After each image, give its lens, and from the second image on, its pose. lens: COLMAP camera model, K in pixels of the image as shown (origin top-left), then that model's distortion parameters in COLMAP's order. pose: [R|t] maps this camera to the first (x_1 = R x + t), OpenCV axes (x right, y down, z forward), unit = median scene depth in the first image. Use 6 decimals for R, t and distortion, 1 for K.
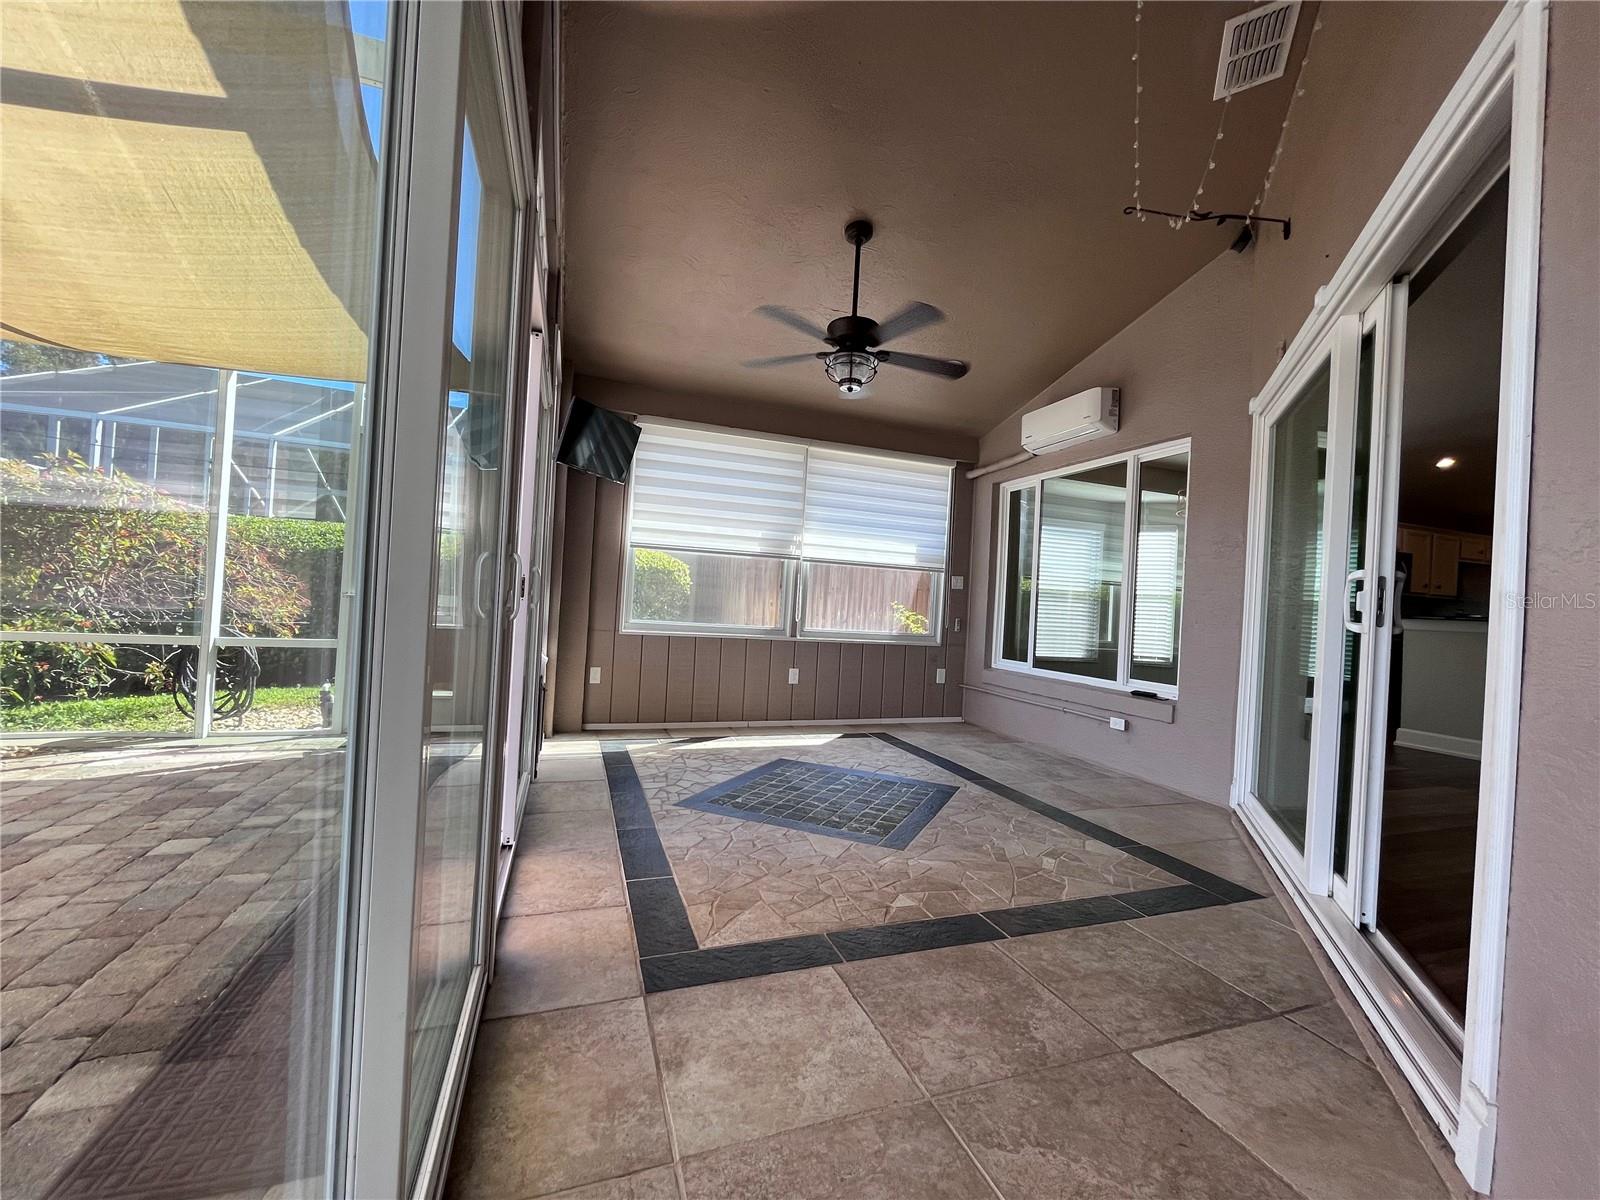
lens RADIAL K [[652.7, 0, 802.5], [0, 652.7, 604.0], [0, 0, 1]] dist [-0.000653, 0.000044]
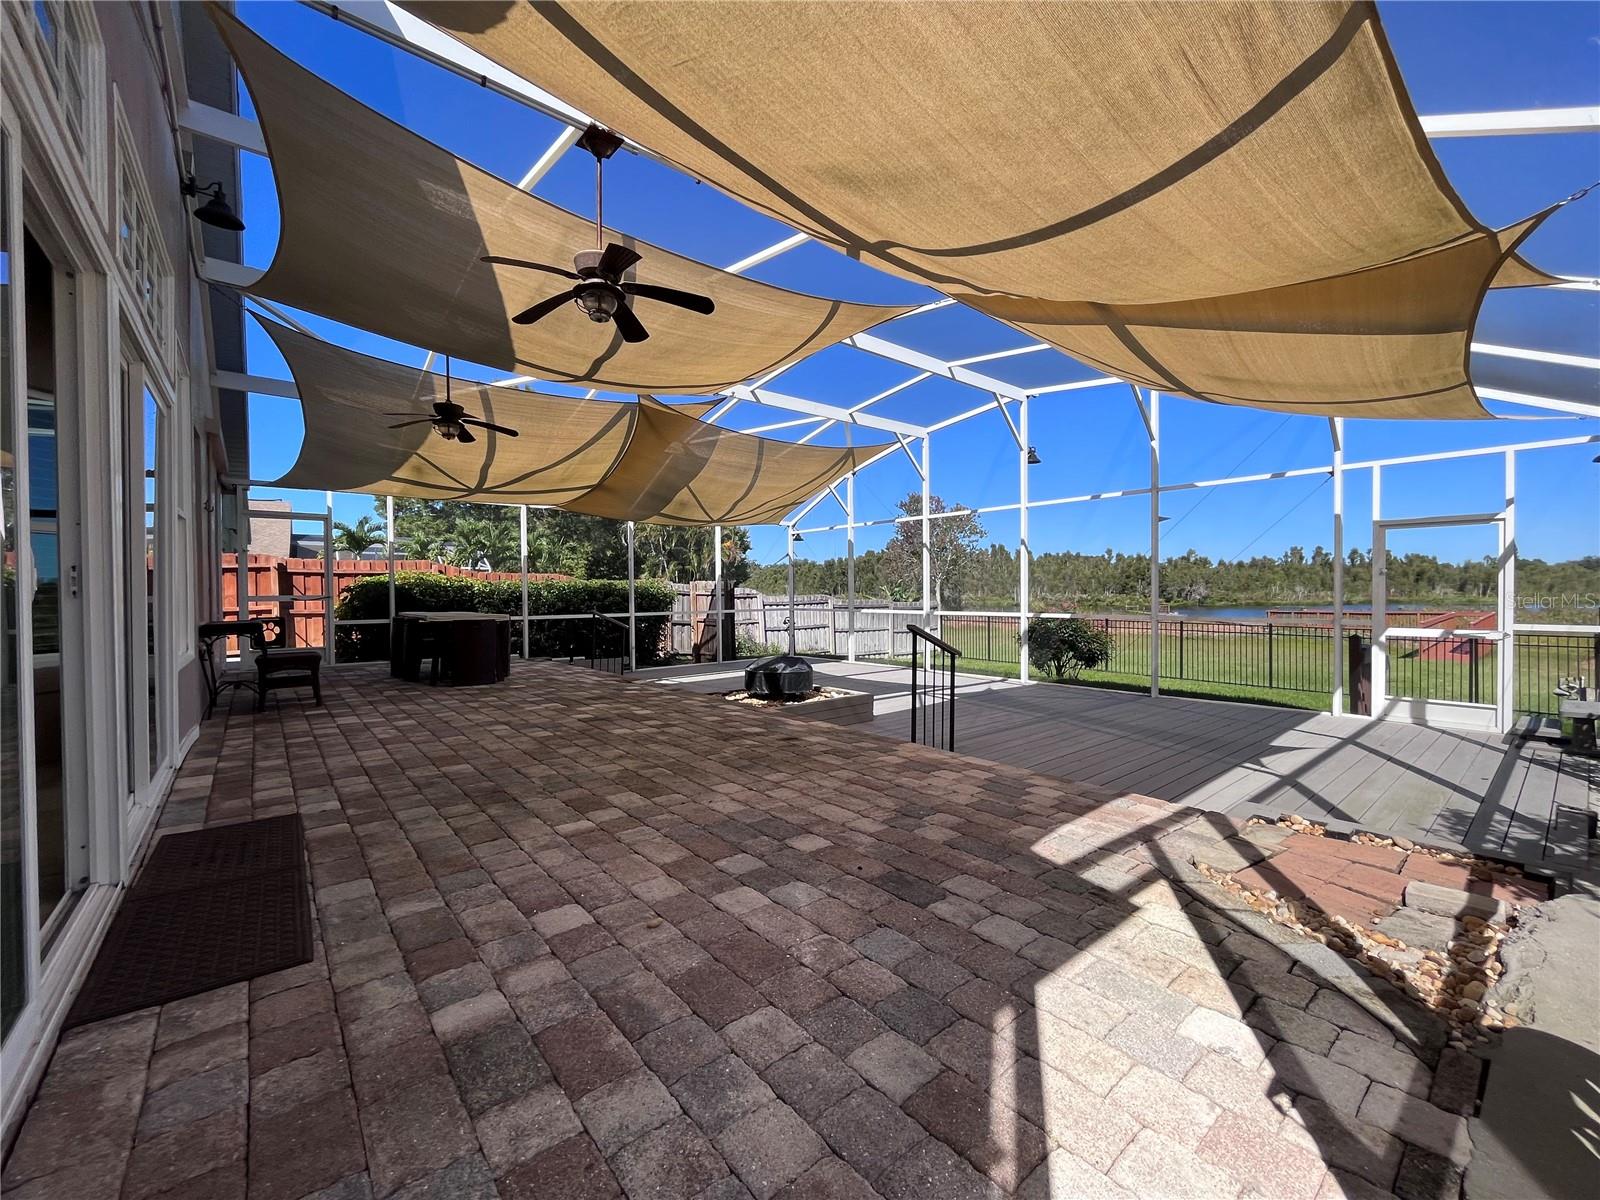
lens RADIAL K [[652.7, 0, 802.8], [0, 652.7, 598.5], [0, 0, 1]] dist [-0.000653, 0.000044]
pose [[-0.938958, -0.035241, -0.342222, -0.943071], [-0.033834, 0.999377, -0.010082, -0.032001], [0.342364, 0.002112, -0.939565, 1.872991]]
